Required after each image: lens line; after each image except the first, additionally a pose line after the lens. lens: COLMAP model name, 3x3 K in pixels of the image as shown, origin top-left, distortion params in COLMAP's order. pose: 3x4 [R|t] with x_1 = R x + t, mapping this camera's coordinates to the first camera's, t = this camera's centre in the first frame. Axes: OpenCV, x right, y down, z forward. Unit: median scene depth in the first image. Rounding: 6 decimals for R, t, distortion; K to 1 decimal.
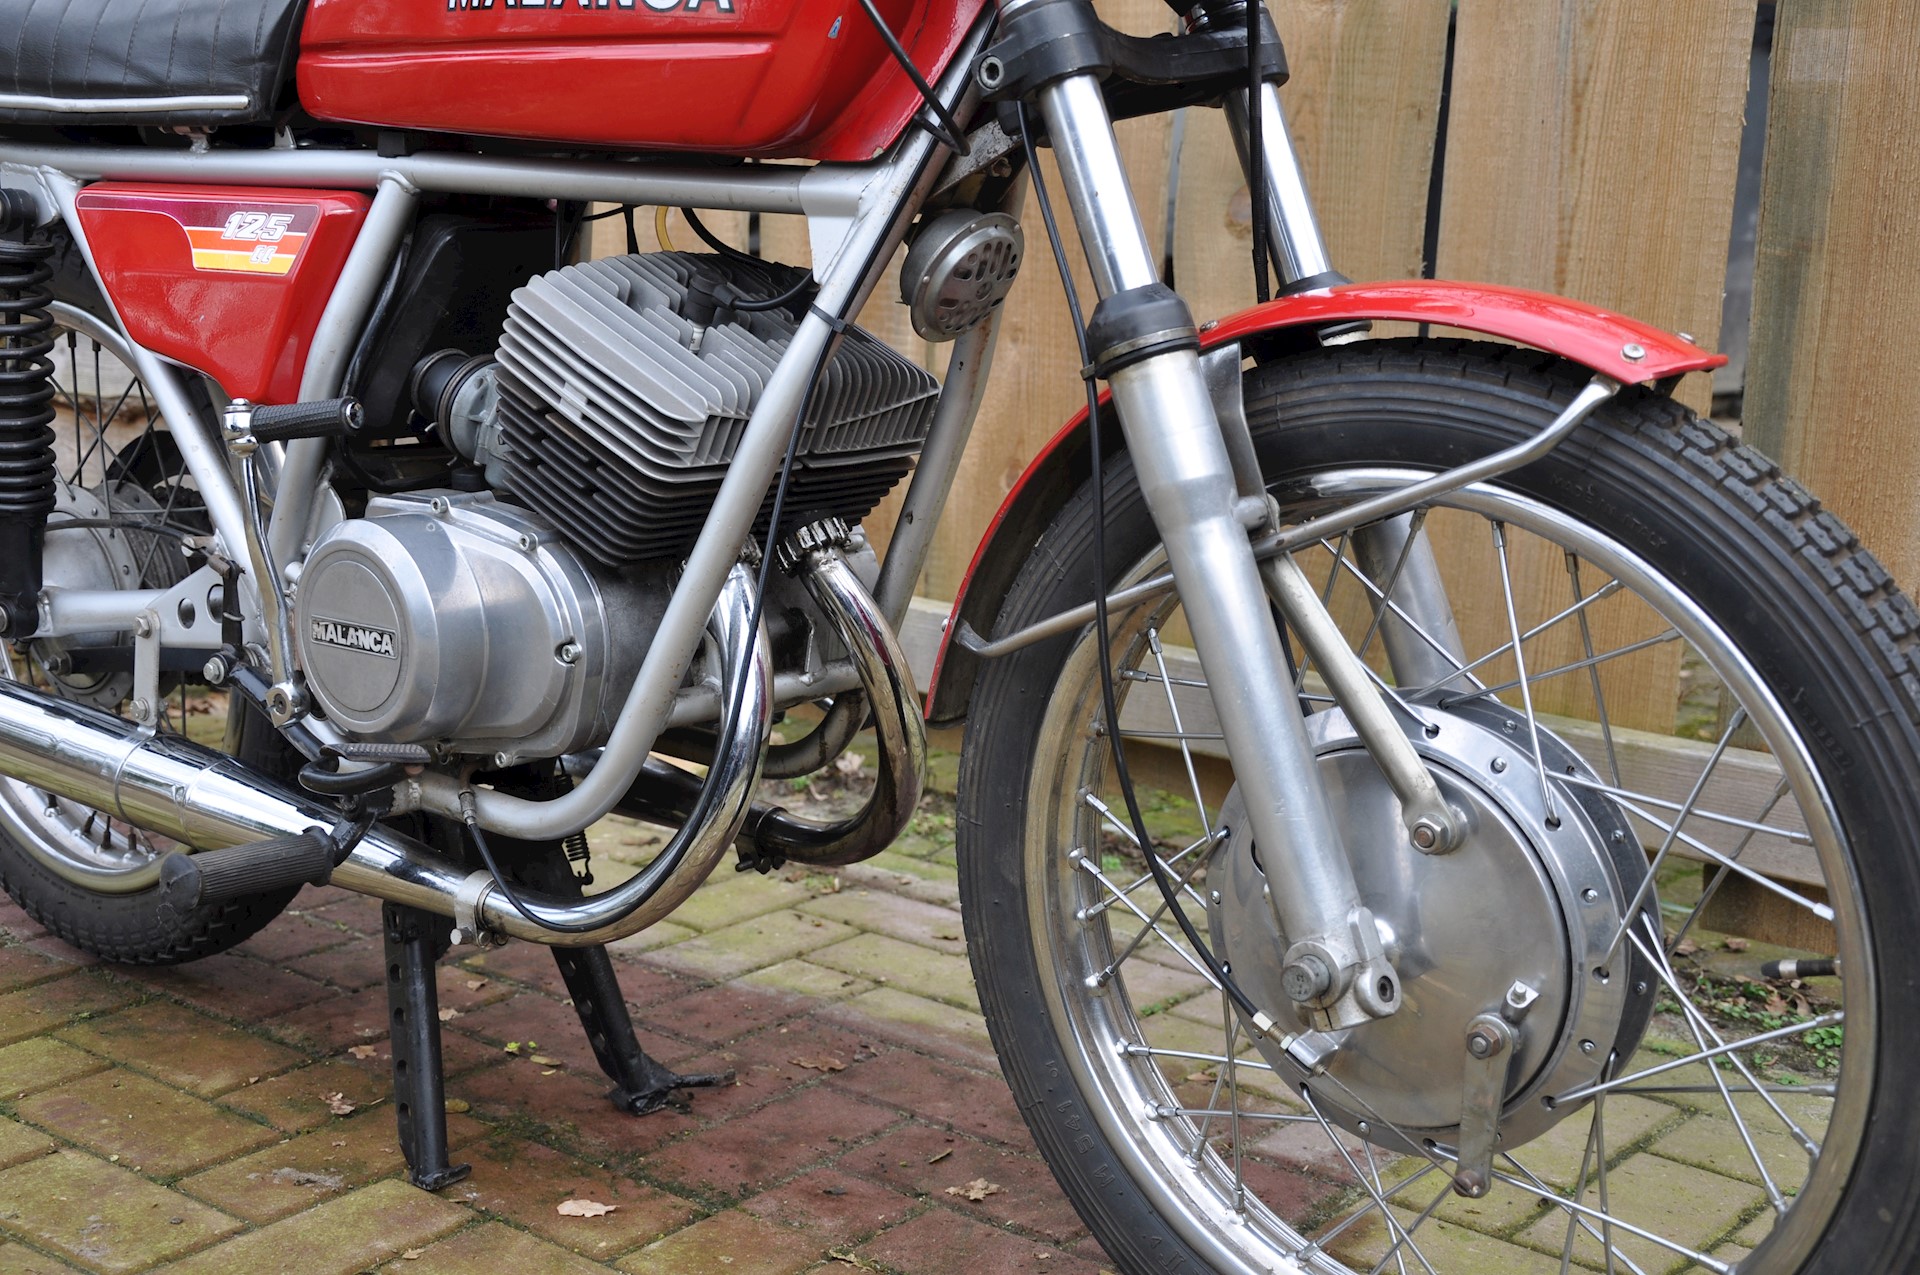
lens RADIAL K [[2429.1, 0, 960.0], [0, 2429.1, 637.5], [0, 0, 1]] dist [0.024394, 0.451599]
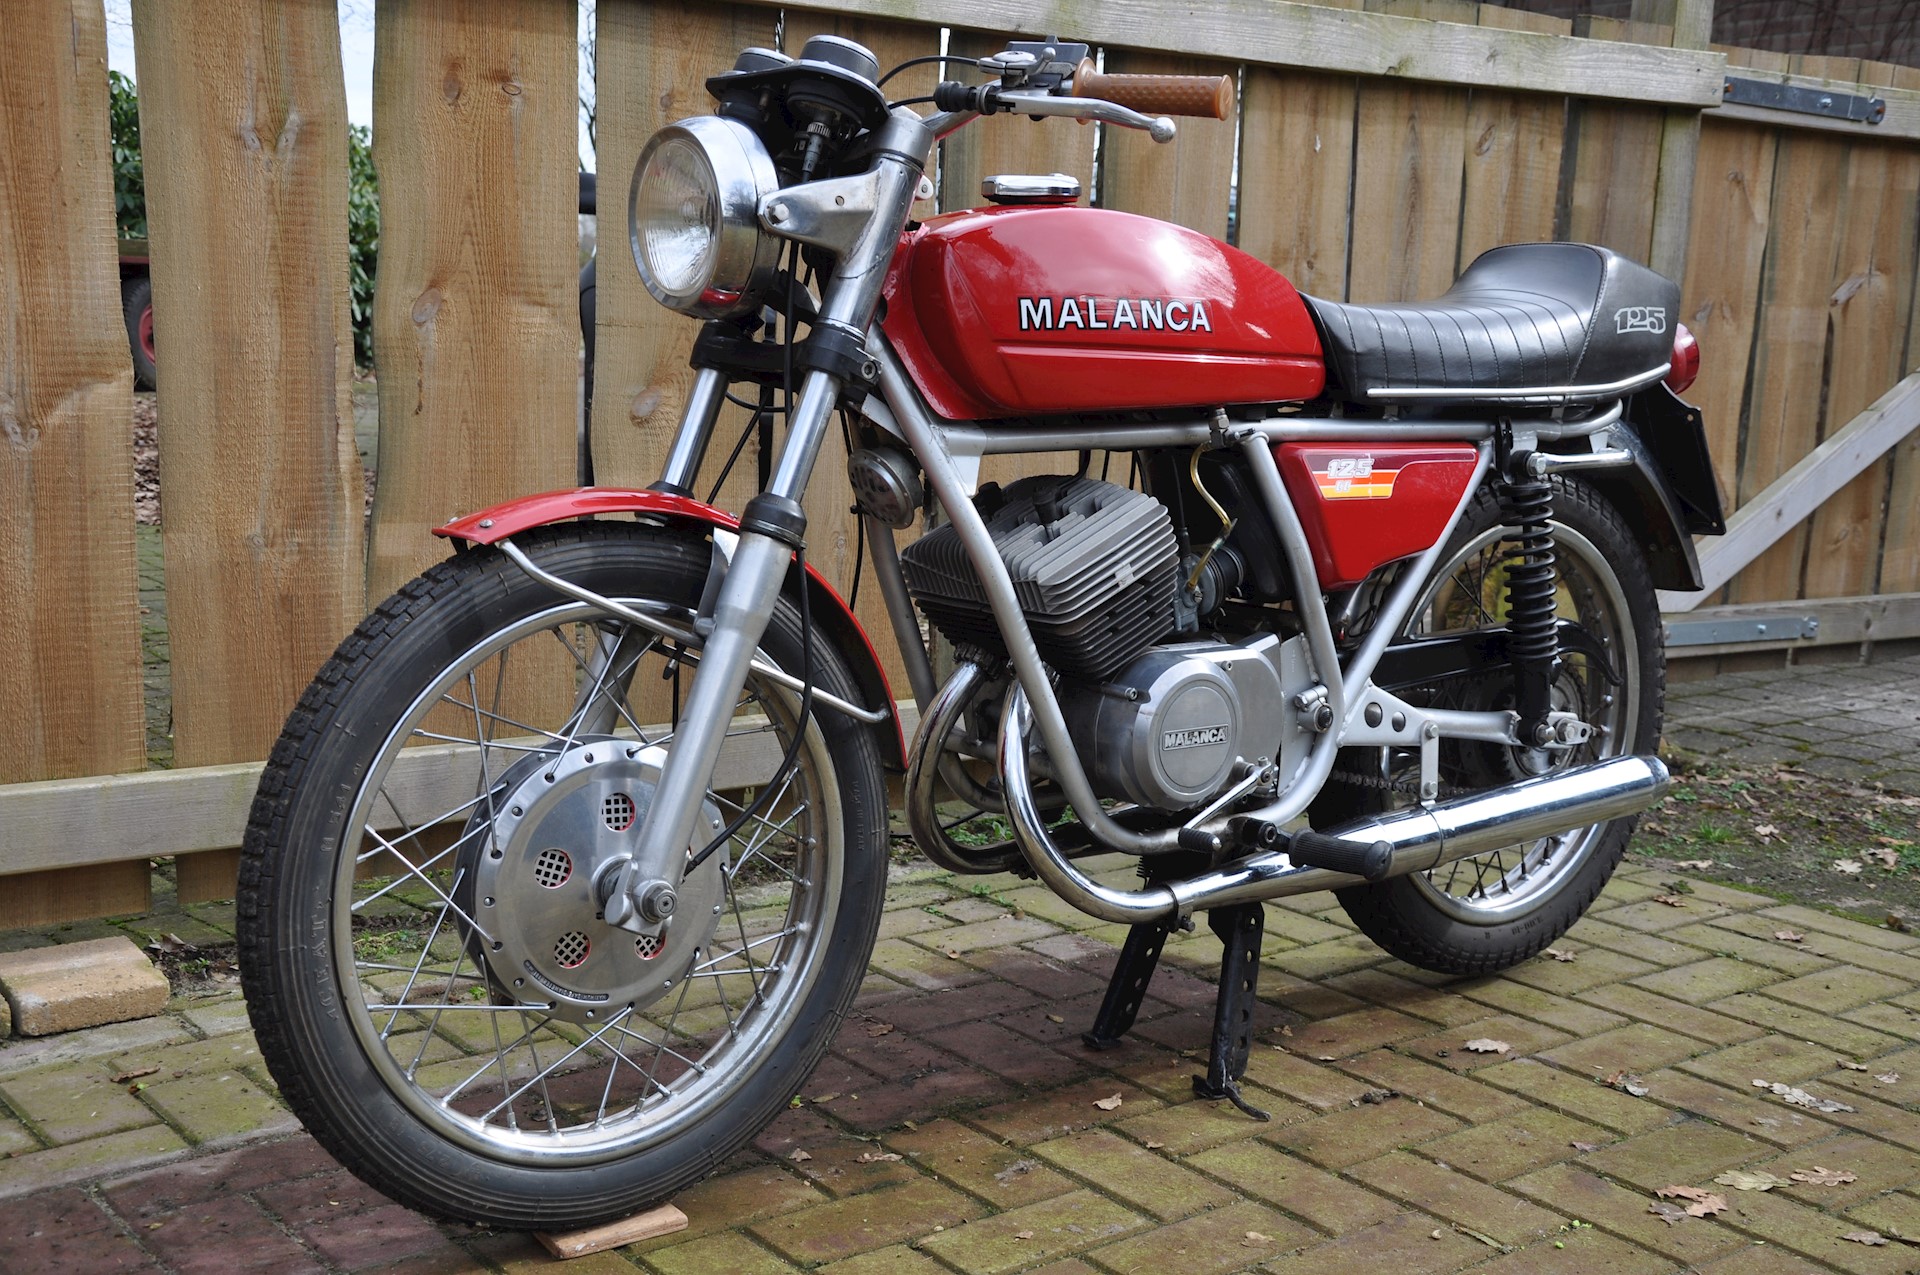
lens RADIAL K [[2179.8, 0, 965.5], [0, 2179.8, 635.5], [0, 0, 1]] dist [-0.007738, 0.318054]
pose [[0.242040, -0.167593, 0.955683, -1.504785], [0.168861, 0.977214, 0.128603, -0.252247], [-0.955459, 0.130251, 0.264825, 0.722030]]
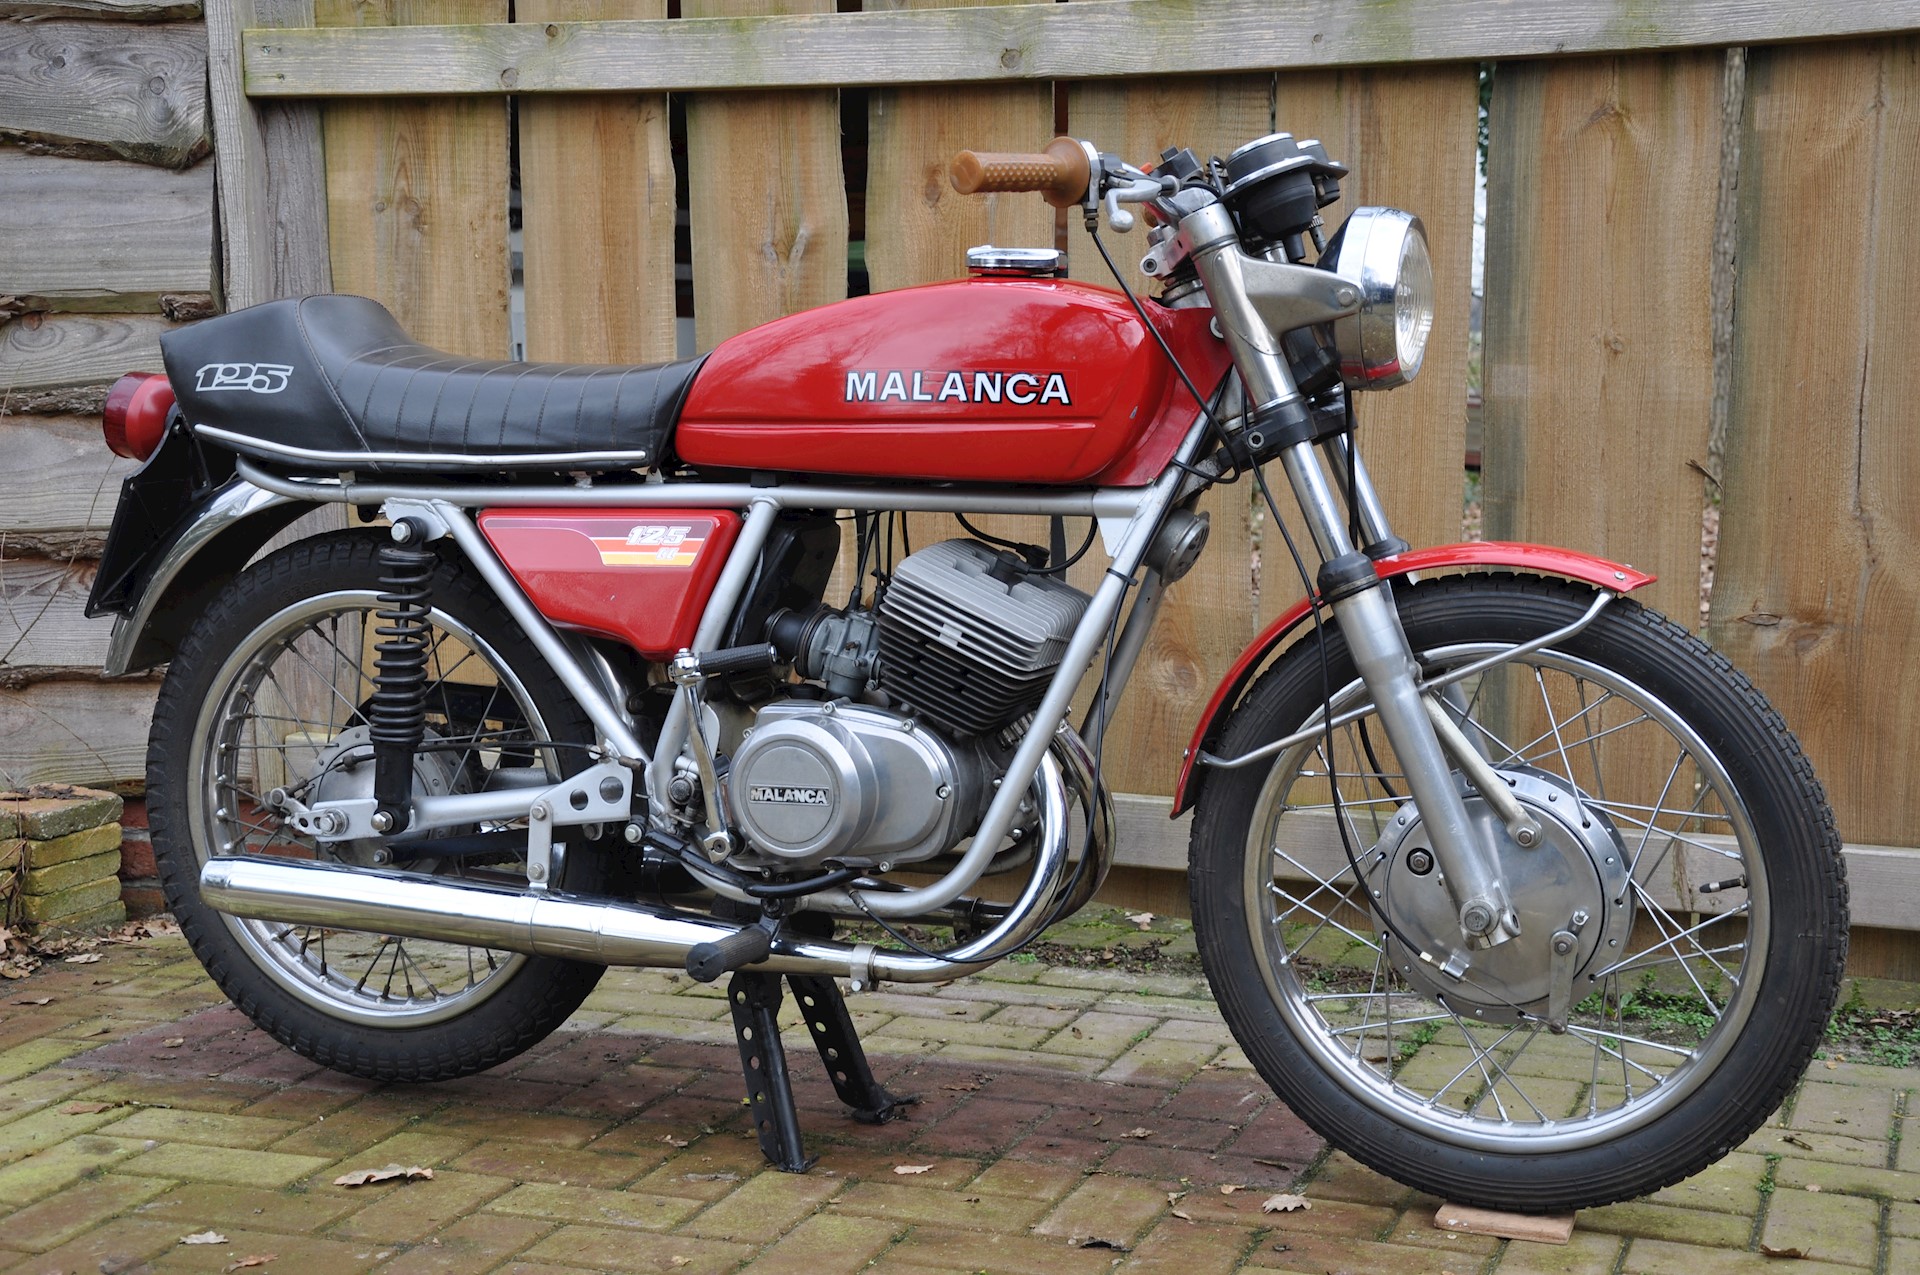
lens RADIAL K [[2645.8, 0, 960.0], [0, 2645.8, 637.5], [0, 0, 1]] dist [0.087539, 0.538472]
pose [[0.951635, -0.060018, 0.301310, -0.634301], [0.085497, 0.993727, -0.072087, 0.030042], [-0.295093, 0.094362, 0.950797, -0.633843]]
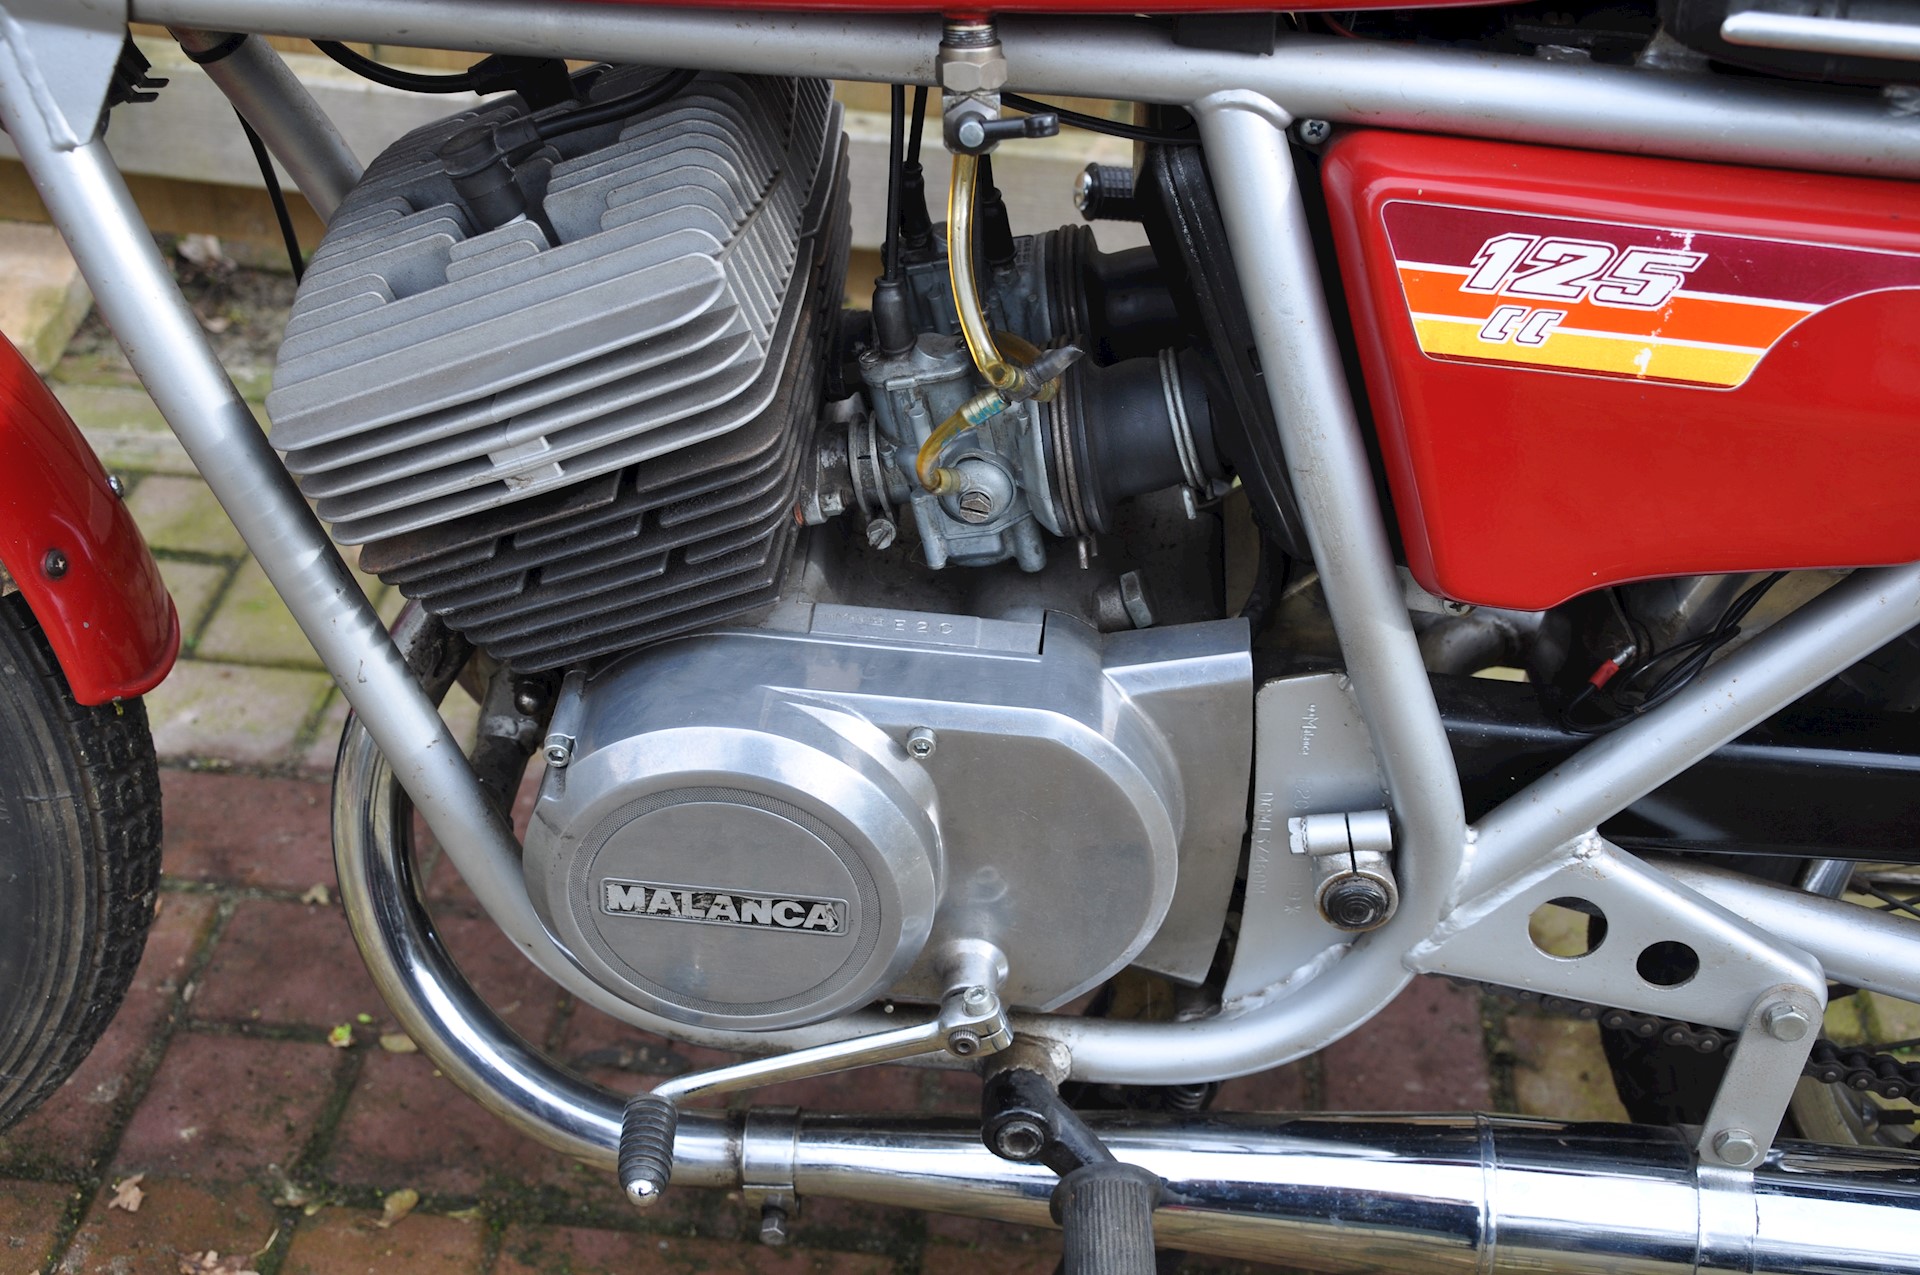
lens RADIAL K [[2338.3, 0, 960.0], [0, 2338.3, 637.5], [0, 0, 1]] dist [0.050603, 0.019392]
pose [[0.834226, -0.324400, 0.445905, -0.371104], [0.082345, 0.872866, 0.480961, -0.298301], [-0.545239, -0.364513, 0.754881, 0.542977]]
